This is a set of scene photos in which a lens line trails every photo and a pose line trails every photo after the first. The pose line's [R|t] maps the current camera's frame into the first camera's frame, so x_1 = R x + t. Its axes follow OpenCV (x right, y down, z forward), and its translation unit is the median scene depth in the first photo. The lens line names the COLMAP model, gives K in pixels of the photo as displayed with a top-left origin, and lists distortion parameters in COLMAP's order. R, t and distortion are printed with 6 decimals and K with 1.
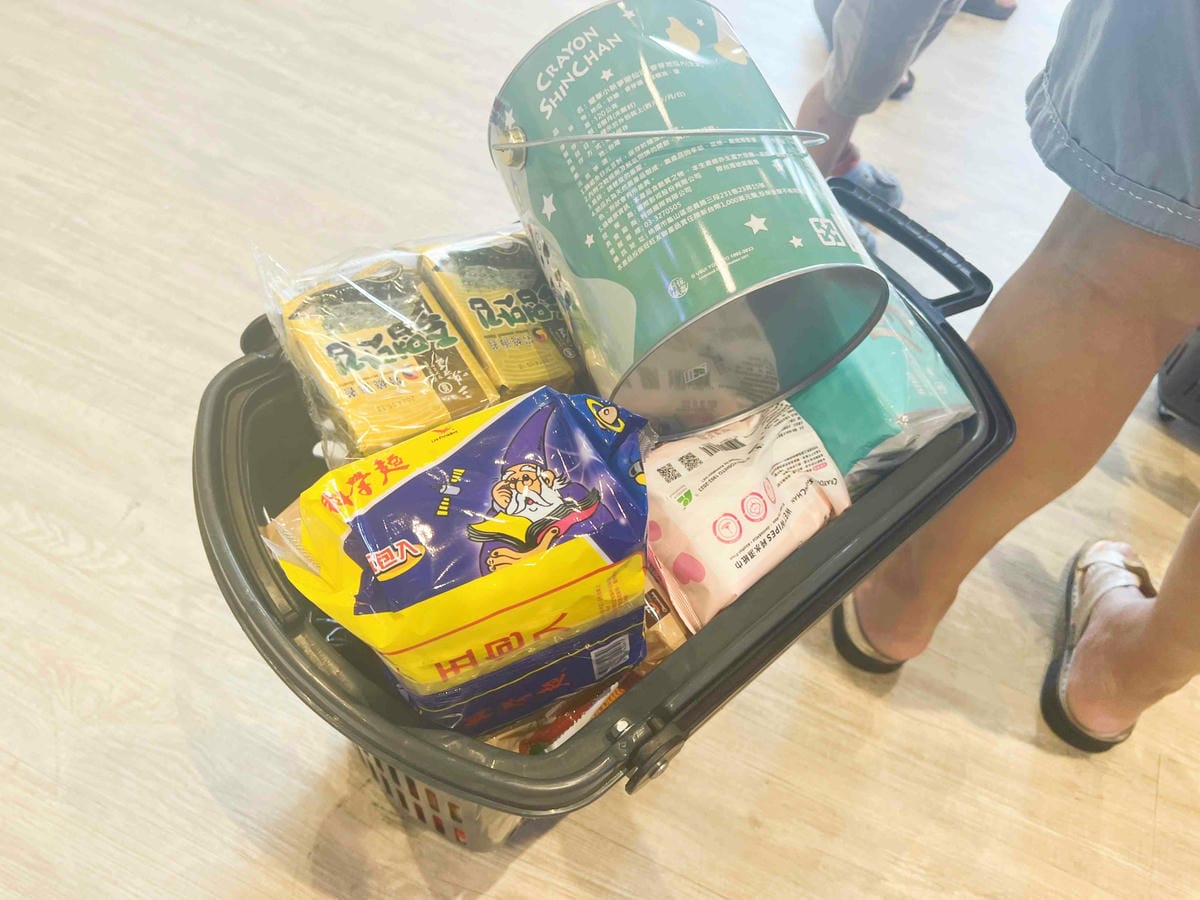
lens RADIAL K [[962.0, 0, 598.7], [0, 962.0, 447.9], [0, 0, 1]] dist [0.006781, -0.001135]
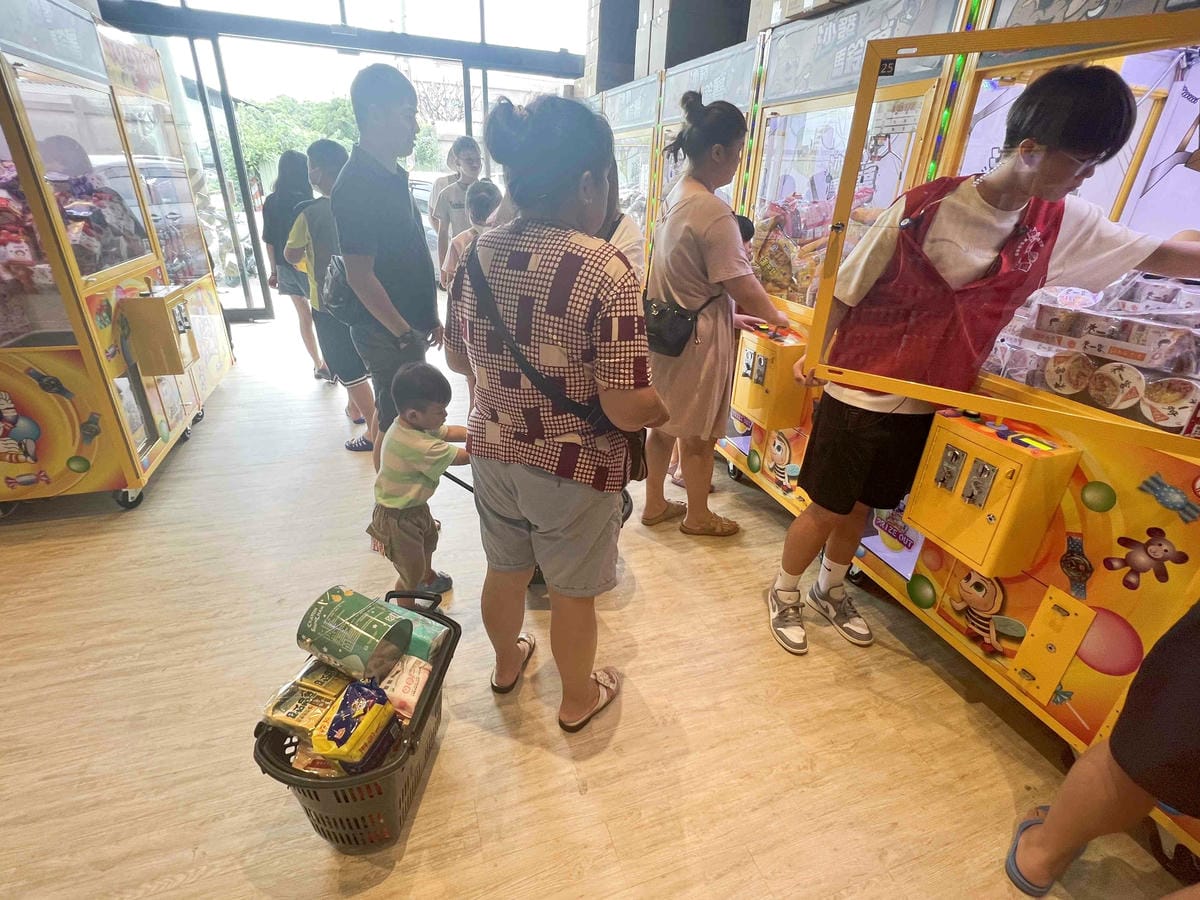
lens RADIAL K [[570.9, 0, 592.1], [0, 570.9, 458.5], [0, 0, 1]] dist [0.016314, -0.003311]
pose [[0.733659, -0.420470, 0.533806, -0.170635], [0.579537, 0.797345, -0.168457, 0.162765], [-0.354796, 0.432951, 0.828657, -1.692247]]
